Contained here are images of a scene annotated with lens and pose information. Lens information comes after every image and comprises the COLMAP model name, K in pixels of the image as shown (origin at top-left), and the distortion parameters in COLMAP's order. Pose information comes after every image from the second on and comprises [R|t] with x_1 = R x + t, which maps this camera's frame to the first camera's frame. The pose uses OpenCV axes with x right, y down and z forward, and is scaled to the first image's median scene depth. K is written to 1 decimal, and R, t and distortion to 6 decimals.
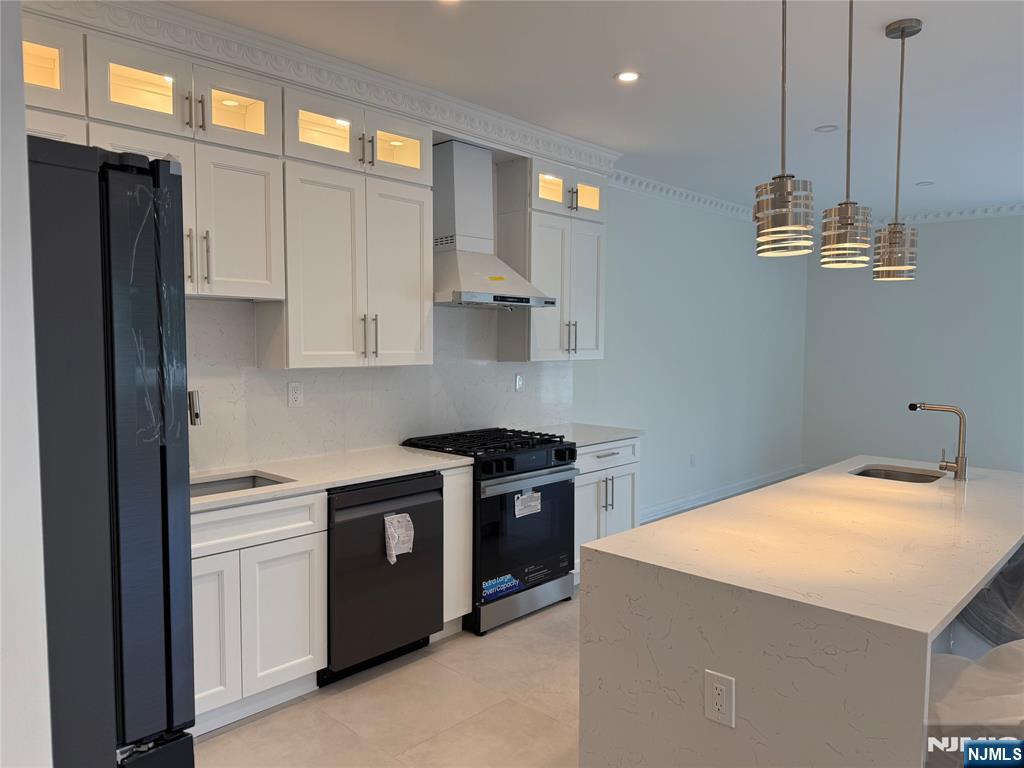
lens RADIAL K [[735.3, 0, 512.0], [0, 735.3, 384.0], [0, 0, 1]] dist [0.028037, -0.002238]
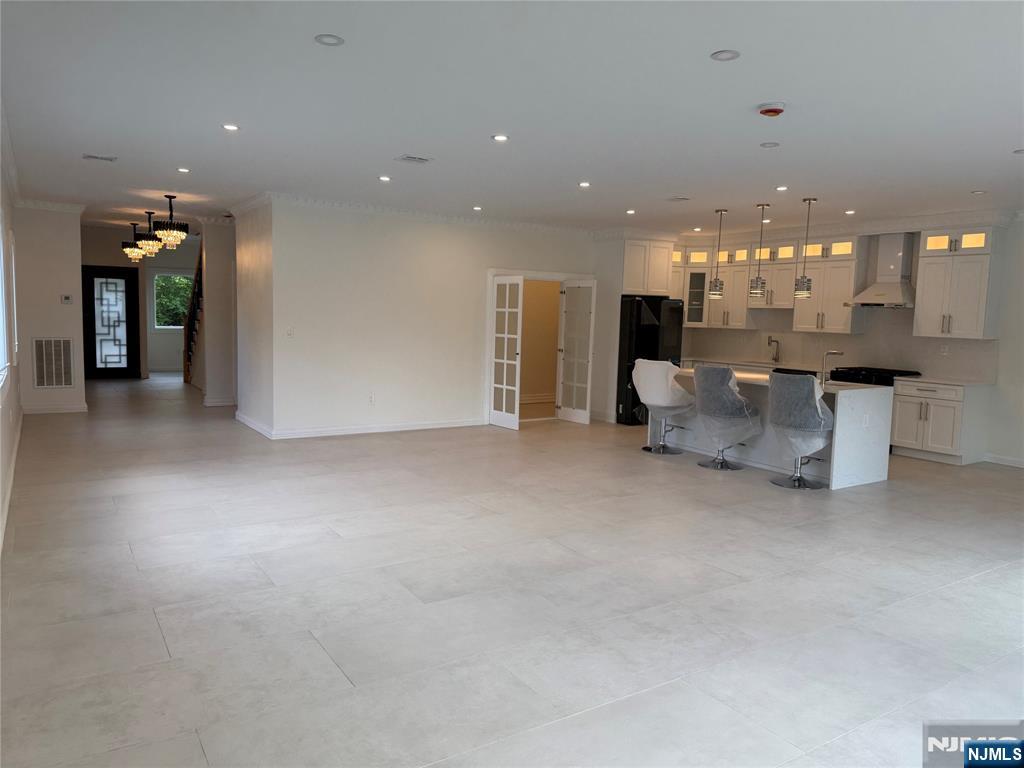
lens RADIAL K [[735.3, 0, 512.0], [0, 735.3, 384.0], [0, 0, 1]] dist [0.028037, -0.002238]
pose [[-0.273388, 0.096536, -0.957048, 2.474908], [-0.075778, 0.989698, 0.121476, -0.070960], [0.958914, 0.105733, -0.263256, 0.583129]]
